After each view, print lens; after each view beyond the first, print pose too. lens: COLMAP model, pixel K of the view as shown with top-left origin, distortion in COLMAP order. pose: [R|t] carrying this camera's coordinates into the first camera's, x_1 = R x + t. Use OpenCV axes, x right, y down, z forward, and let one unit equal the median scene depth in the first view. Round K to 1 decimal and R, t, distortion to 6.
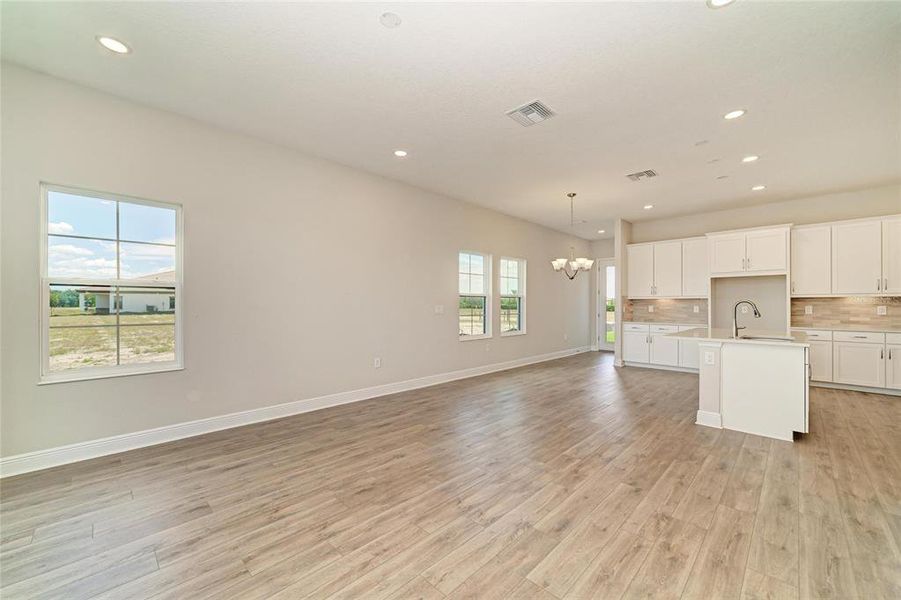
lens RADIAL K [[350.5, 0, 455.4], [0, 350.5, 304.5], [0, 0, 1]] dist [-0.008081, 0.000288]
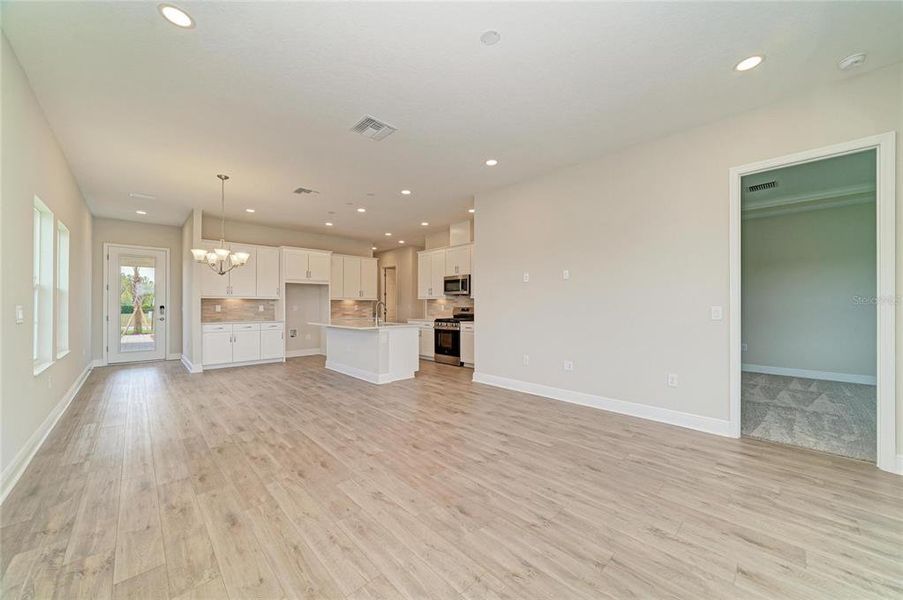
lens RADIAL K [[334.0, 0, 447.7], [0, 334.0, 305.3], [0, 0, 1]] dist [-0.007339, 0.000235]
pose [[0.045007, -0.000522, 0.998987, -0.871875], [-0.002273, 0.999997, 0.000625, 0.003789], [-0.998984, -0.002299, 0.045006, 0.782585]]
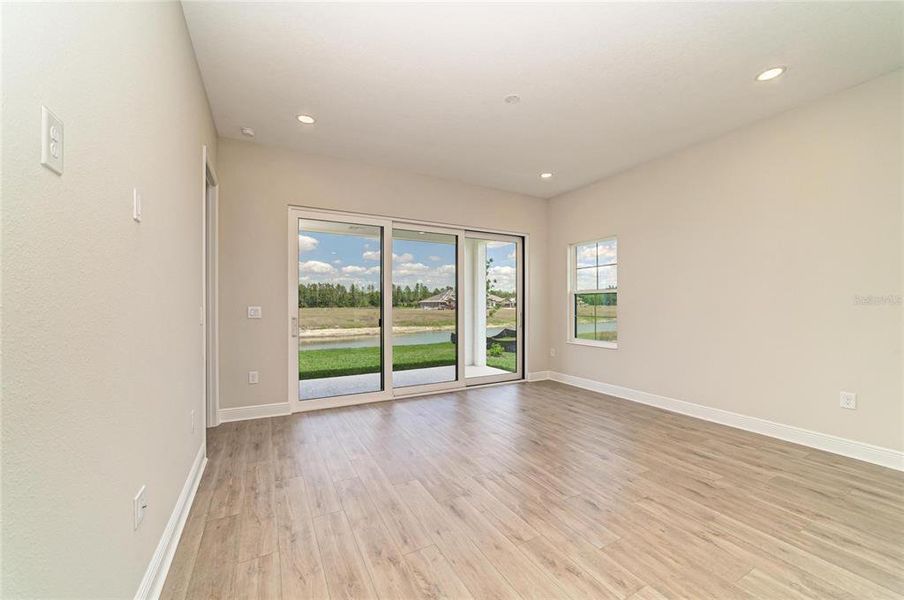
lens RADIAL K [[351.7, 0, 456.9], [0, 351.7, 304.5], [0, 0, 1]] dist [-0.008081, 0.000288]
pose [[-0.285778, 0.001060, -0.958295, 0.875741], [0.004232, 0.999991, -0.000155, 0.000270], [0.958287, -0.004100, -0.285779, 0.858789]]
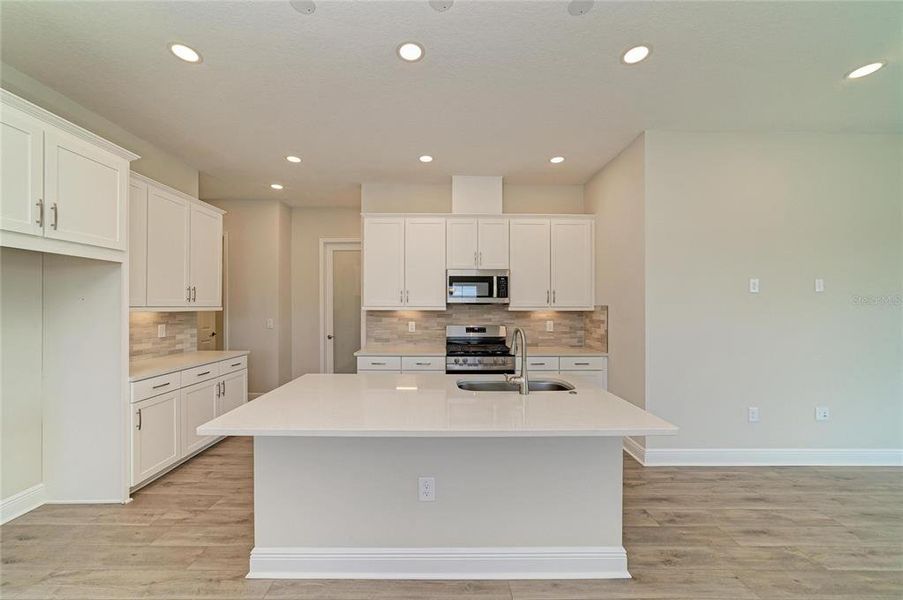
lens RADIAL K [[334.0, 0, 447.7], [0, 334.0, 305.3], [0, 0, 1]] dist [-0.007339, 0.000235]
pose [[-0.700214, 0.000059, 0.713933, 0.641726], [-0.003997, 0.999984, -0.004003, -0.058640], [-0.713922, -0.005657, -0.700202, 1.845584]]
